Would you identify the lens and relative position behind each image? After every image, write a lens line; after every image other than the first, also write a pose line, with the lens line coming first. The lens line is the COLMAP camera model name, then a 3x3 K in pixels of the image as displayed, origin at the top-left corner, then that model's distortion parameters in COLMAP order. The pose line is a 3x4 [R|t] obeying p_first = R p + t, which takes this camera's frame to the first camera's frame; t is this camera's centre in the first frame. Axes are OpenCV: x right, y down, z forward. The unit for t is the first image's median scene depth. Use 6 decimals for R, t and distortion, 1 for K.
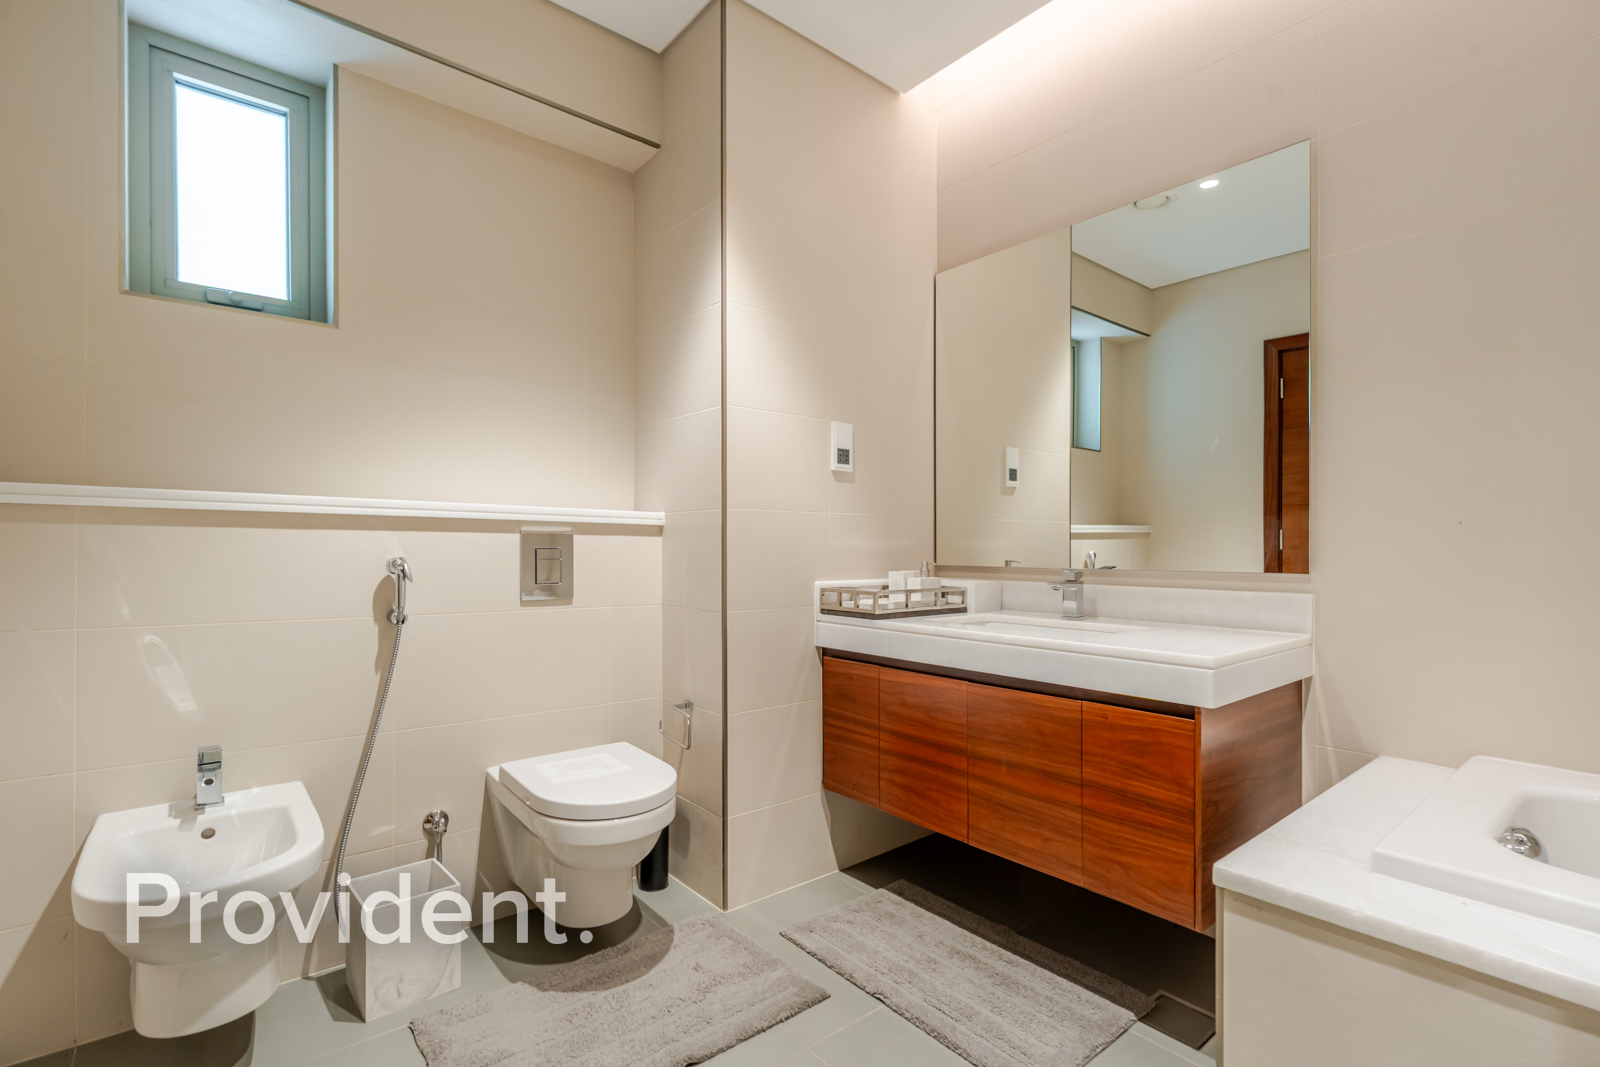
lens RADIAL K [[732.7, 0, 798.6], [0, 732.7, 552.7], [0, 0, 1]] dist [0.000288, 0.000217]
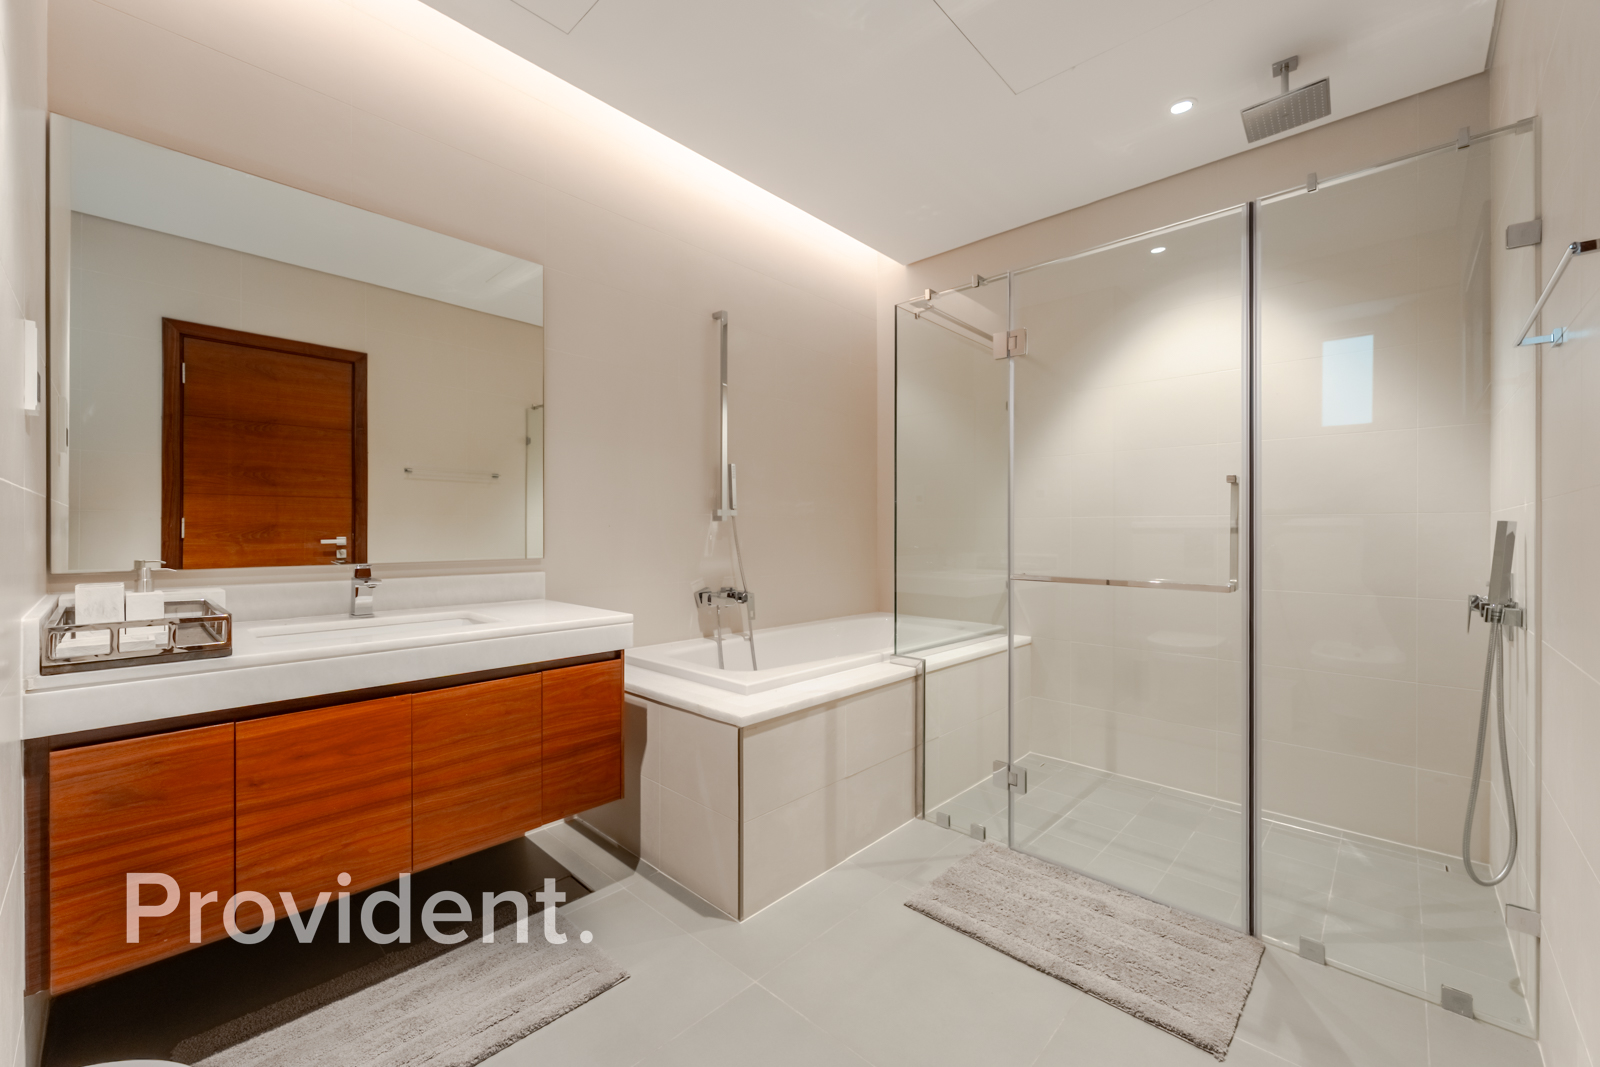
lens RADIAL K [[632.9, 0, 800.0], [0, 632.9, 533.5], [0, 0, 1]] dist [0.000075, 0.000004]
pose [[-0.122286, -0.005430, 0.992480, -0.494966], [0.005216, 0.999968, 0.006114, -0.020210], [-0.992481, 0.005924, -0.122254, 0.503895]]
